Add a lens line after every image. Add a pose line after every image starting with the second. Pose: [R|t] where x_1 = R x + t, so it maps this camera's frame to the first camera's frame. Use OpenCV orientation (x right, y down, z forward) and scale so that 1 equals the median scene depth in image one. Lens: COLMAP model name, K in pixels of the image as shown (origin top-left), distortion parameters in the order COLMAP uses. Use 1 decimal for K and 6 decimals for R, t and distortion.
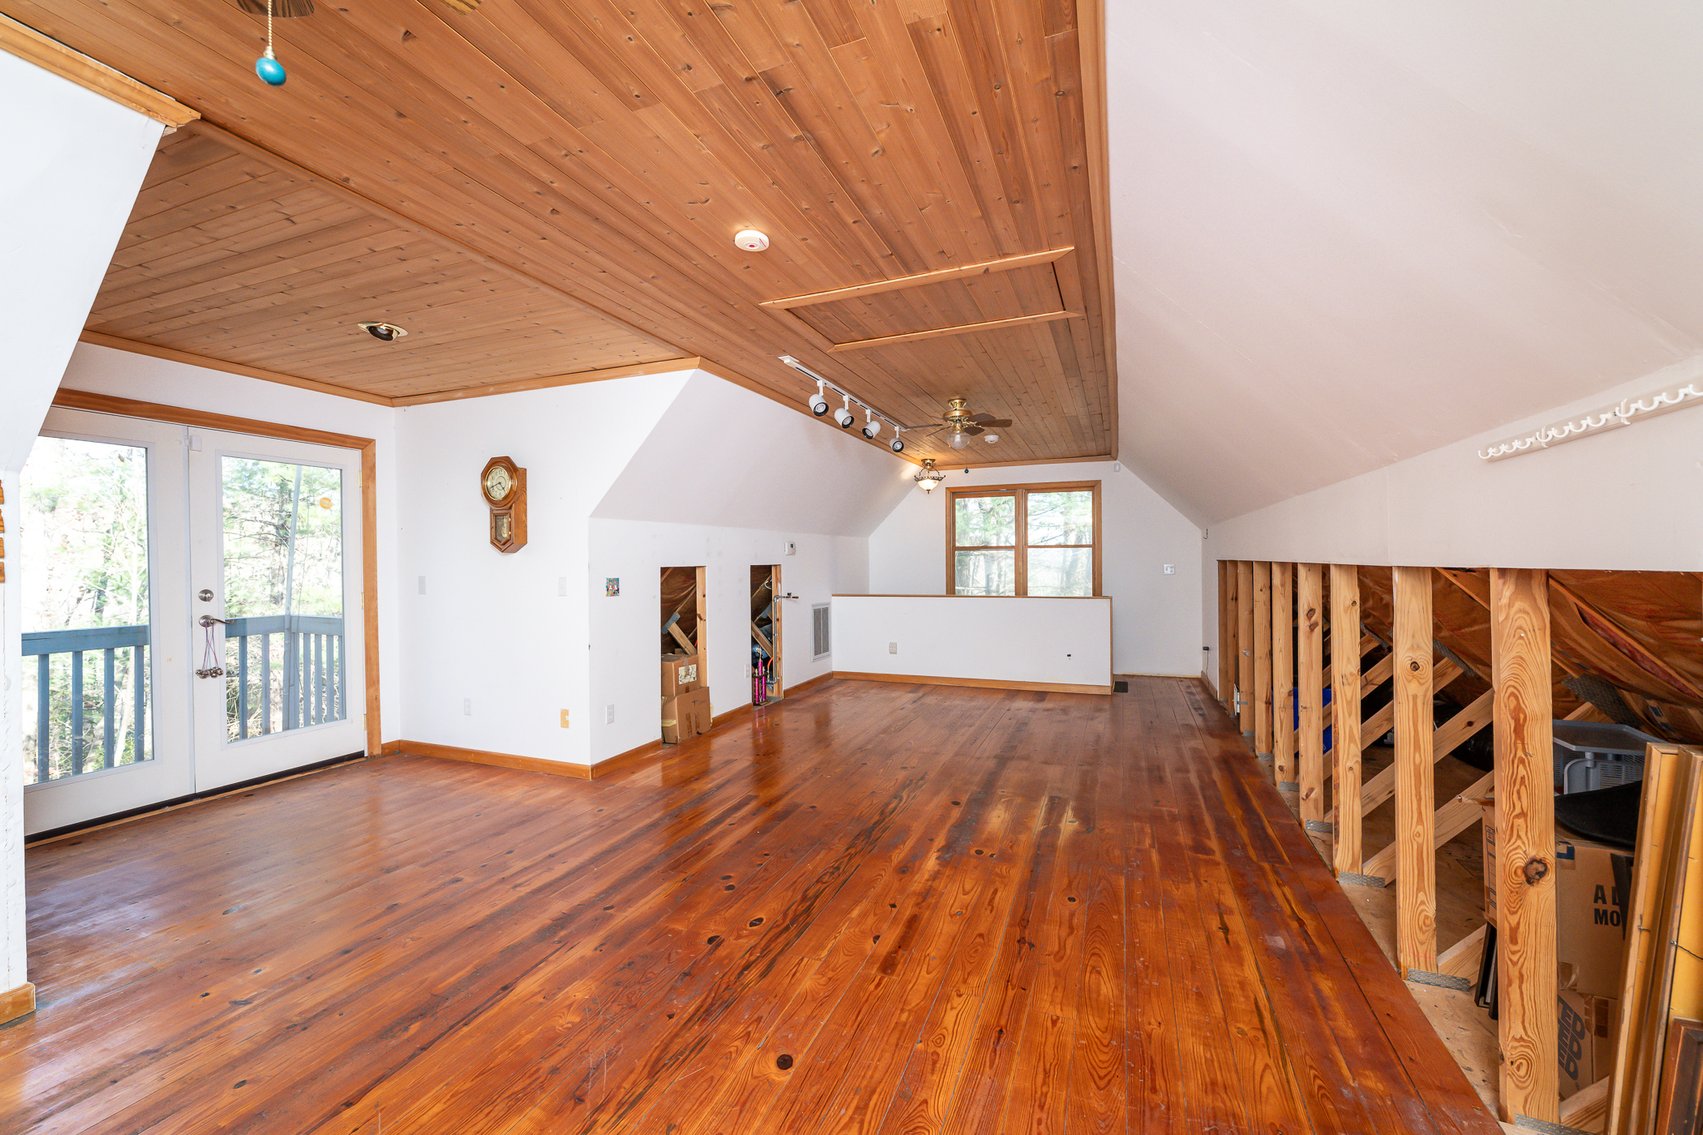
lens RADIAL K [[685.4, 0, 851.3], [0, 685.4, 559.9], [0, 0, 1]] dist [0.003452, 0.000163]
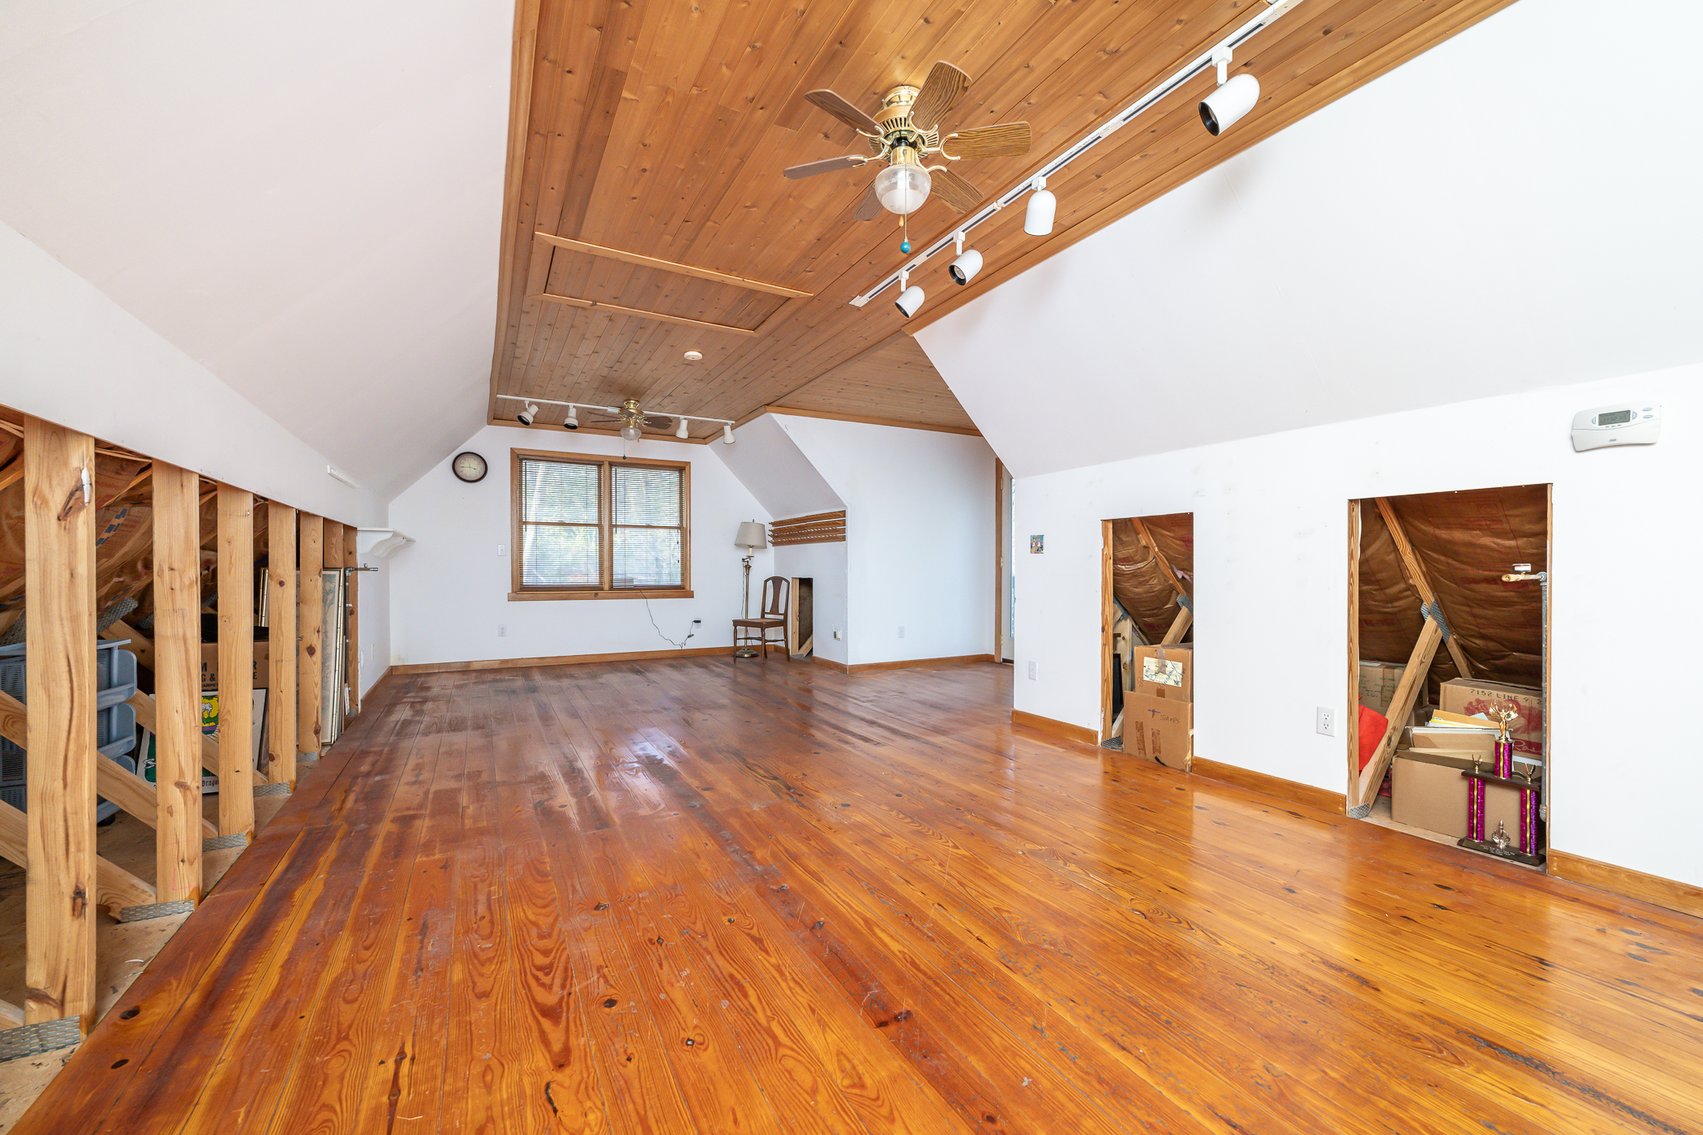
lens RADIAL K [[685.4, 0, 855.8], [0, 685.4, 572.4], [0, 0, 1]] dist [0.003452, 0.000163]
pose [[-0.637442, 0.010809, -0.770422, 0.726622], [0.005610, 0.999940, 0.009388, 0.086861], [0.770478, 0.001662, -0.637465, 1.783872]]
